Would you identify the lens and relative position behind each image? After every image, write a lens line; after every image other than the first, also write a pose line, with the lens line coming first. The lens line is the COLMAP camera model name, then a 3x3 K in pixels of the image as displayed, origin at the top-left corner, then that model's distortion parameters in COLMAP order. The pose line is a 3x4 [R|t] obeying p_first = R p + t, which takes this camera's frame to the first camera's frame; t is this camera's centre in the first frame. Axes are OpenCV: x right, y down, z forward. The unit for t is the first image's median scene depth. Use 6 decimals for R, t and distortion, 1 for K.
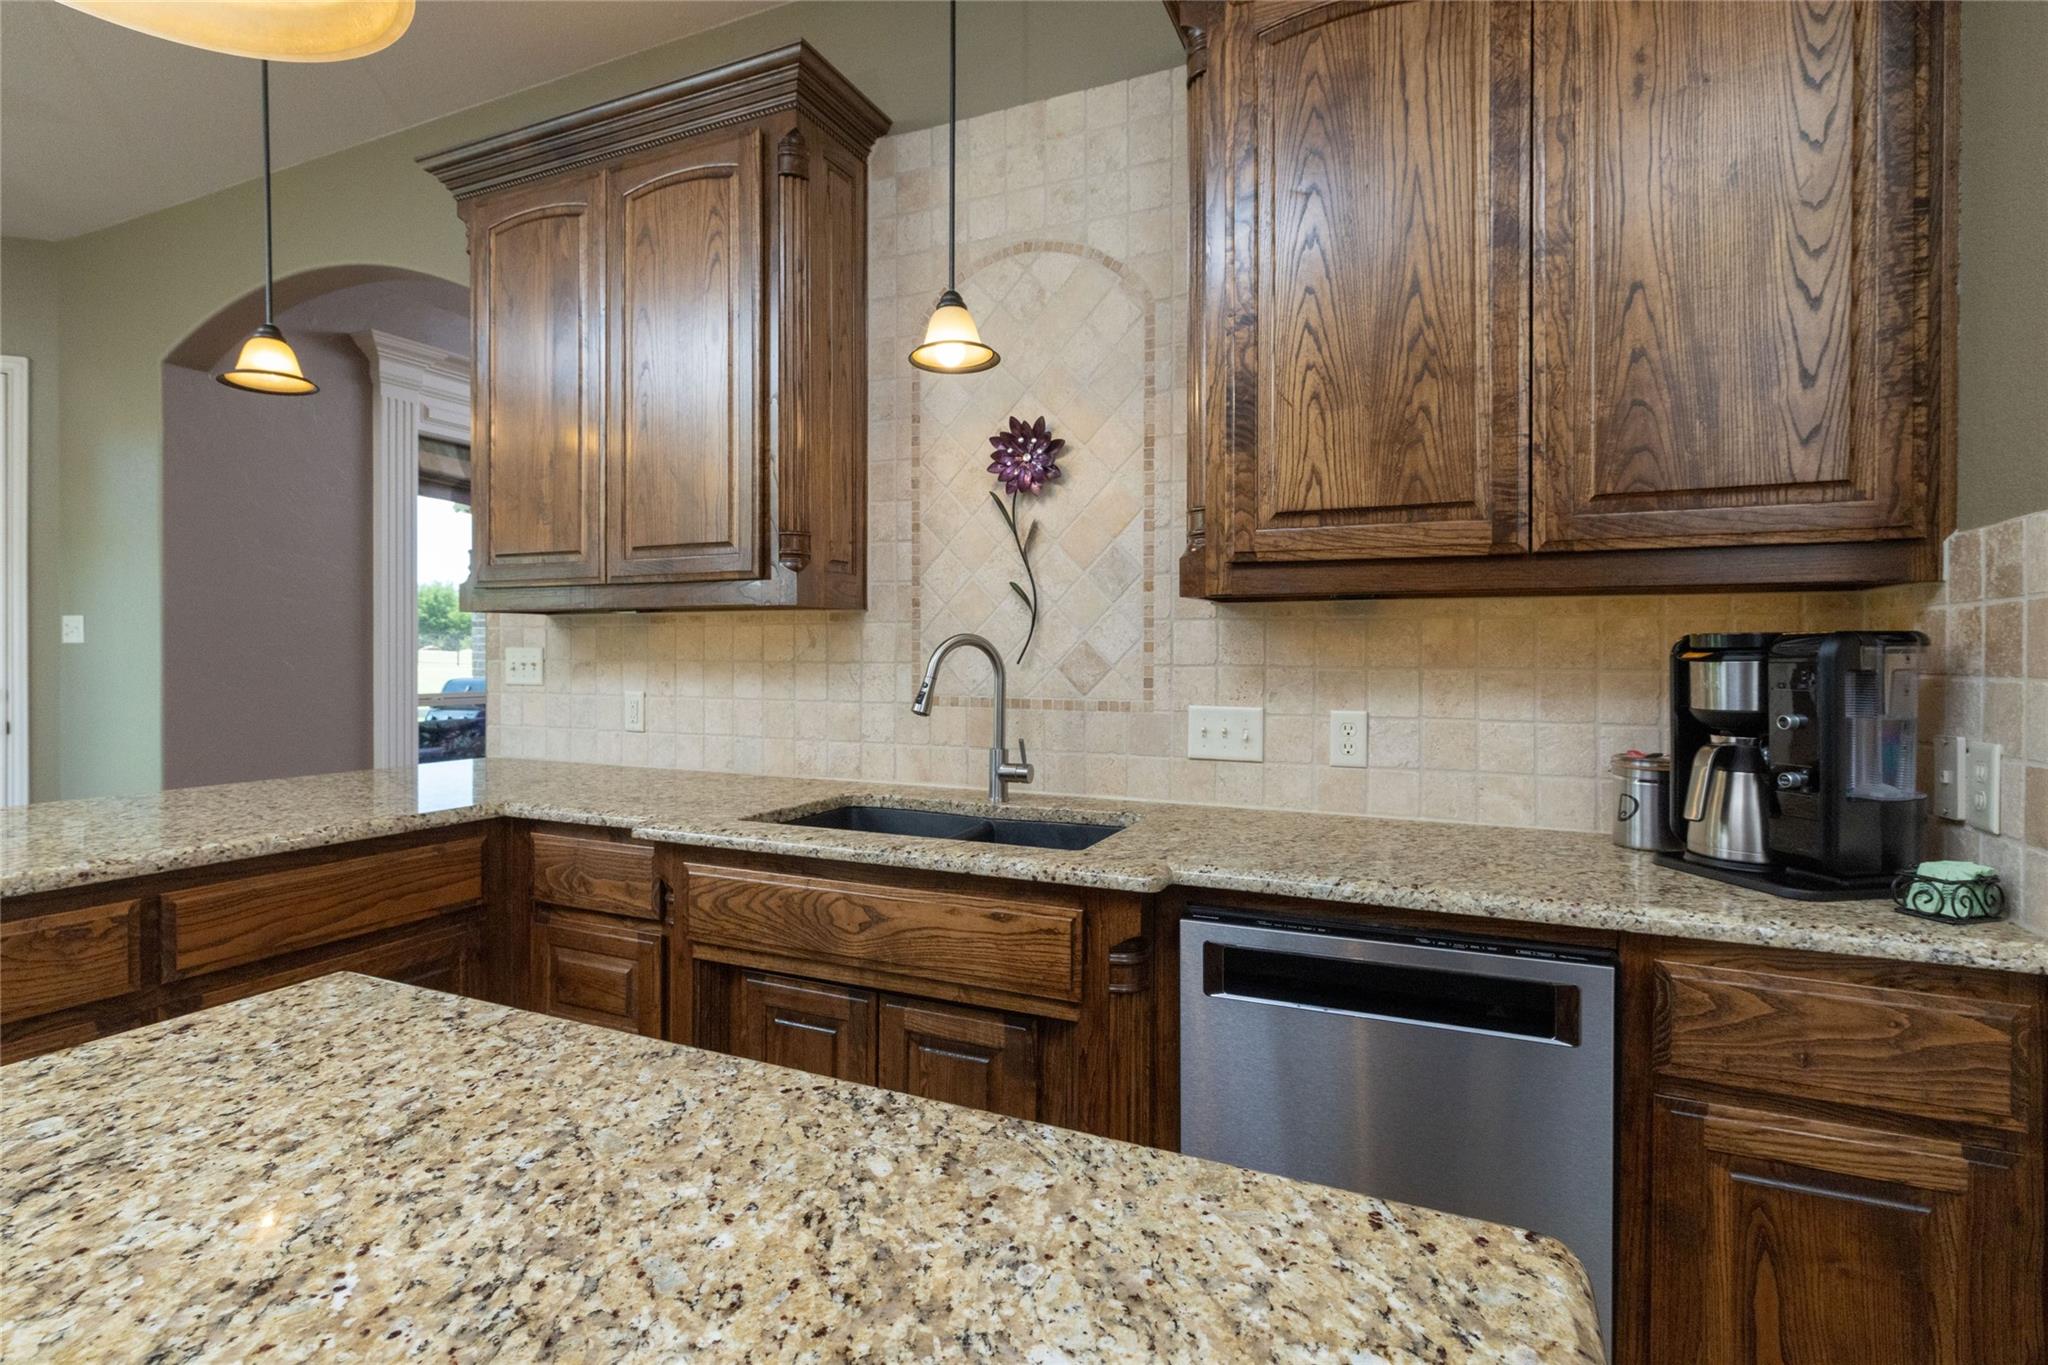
lens RADIAL K [[979.0, 0, 1029.6], [0, 979.0, 660.0], [0, 0, 1]] dist [0.001727, 0.001219]
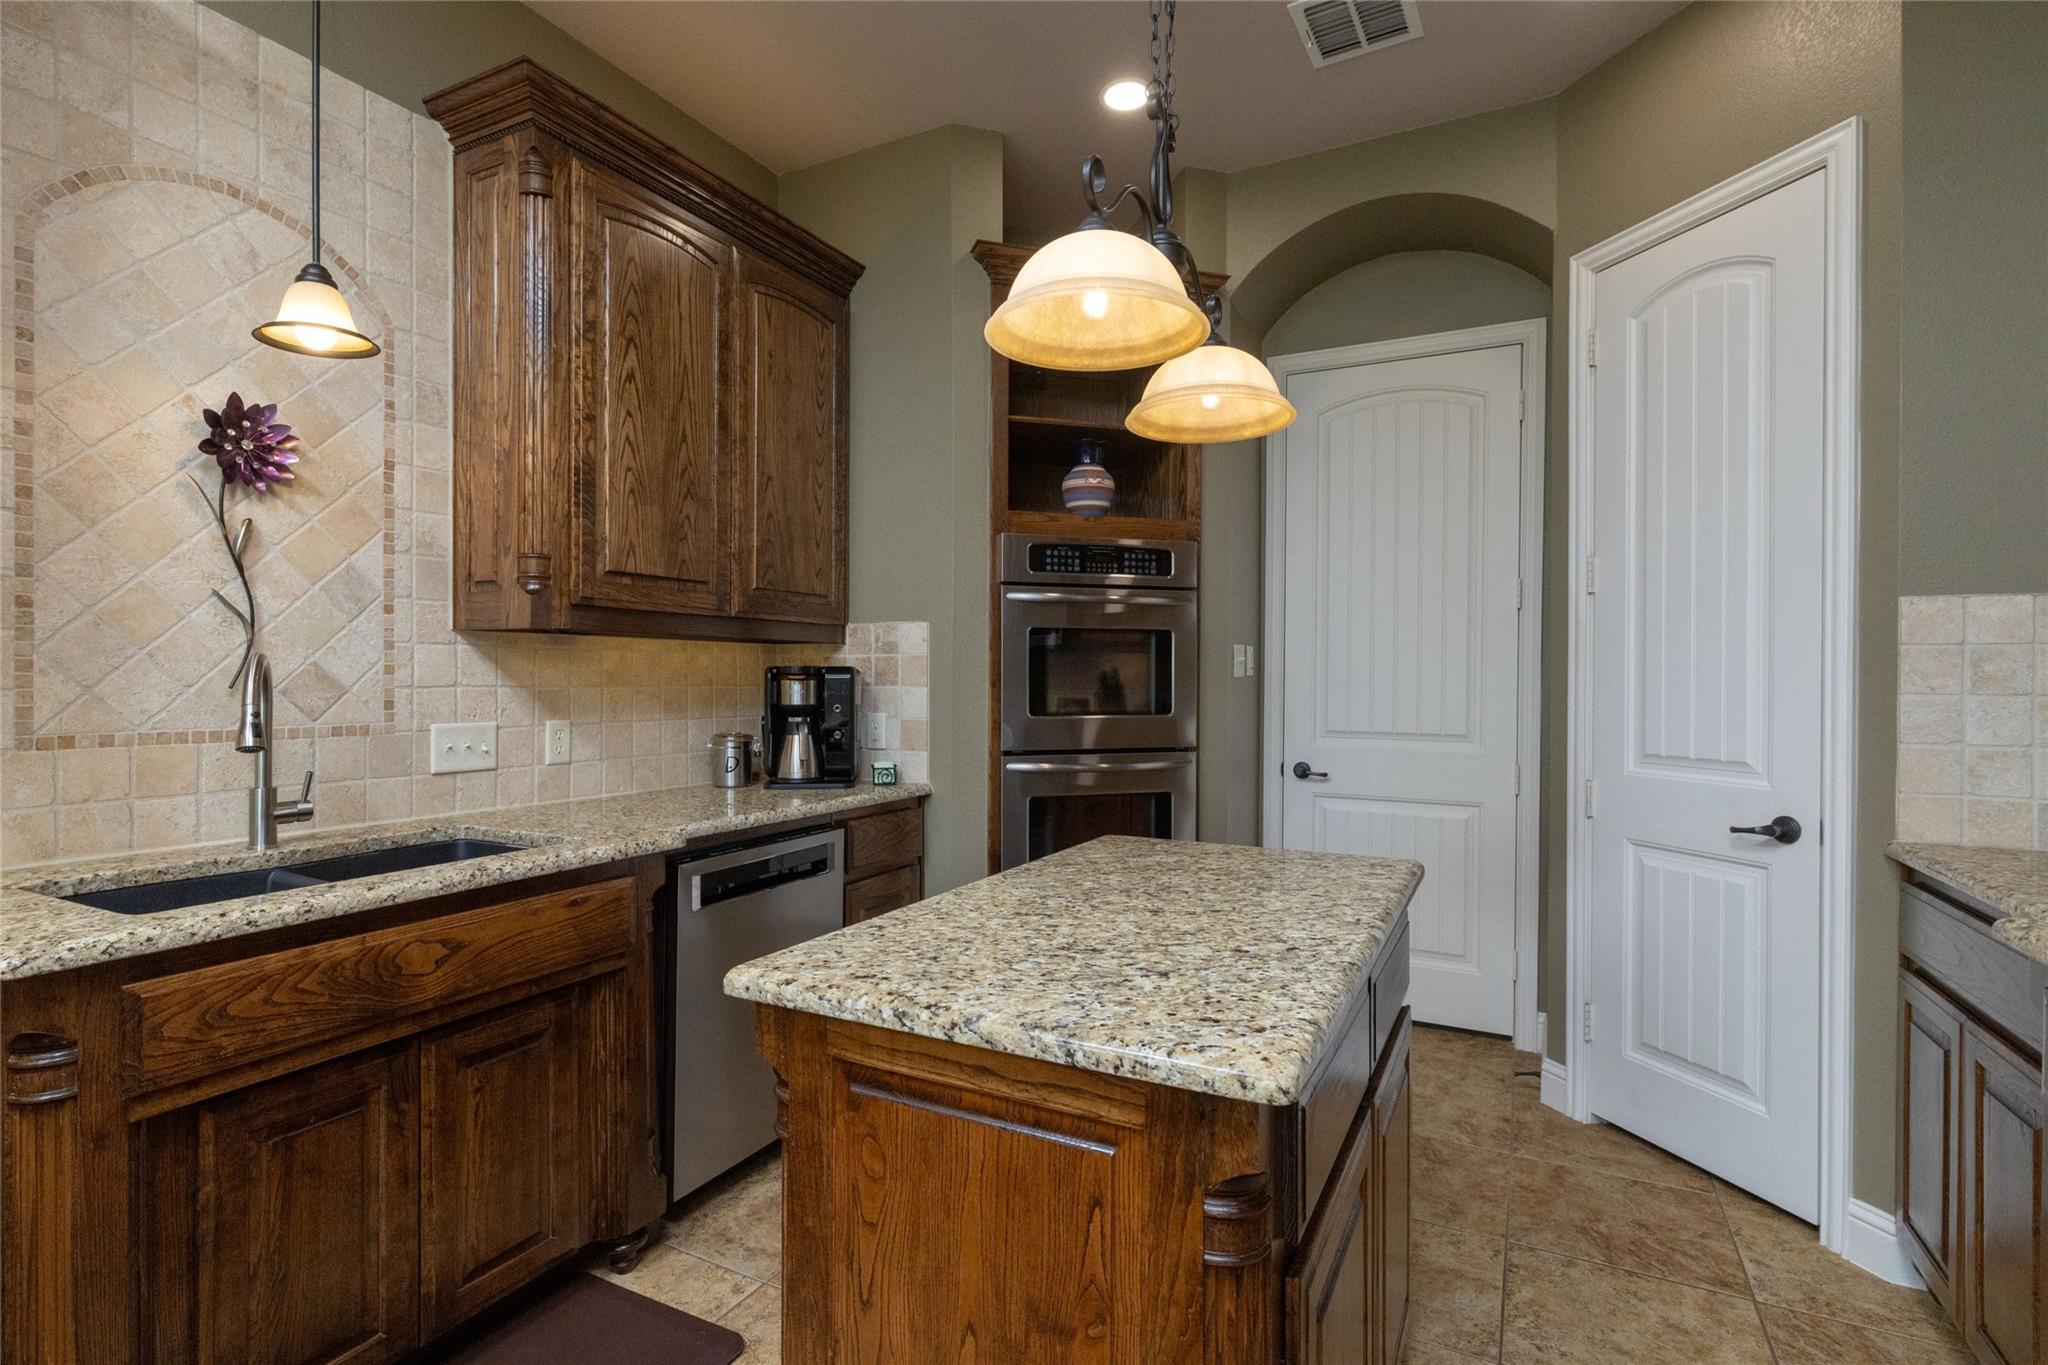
lens RADIAL K [[979.0, 0, 1029.8], [0, 979.0, 681.3], [0, 0, 1]] dist [0.001727, 0.001219]
pose [[0.056941, -0.007801, 0.998347, -1.095588], [0.002671, 0.999967, 0.007662, -0.008924], [-0.998374, 0.002231, 0.056960, 0.369276]]
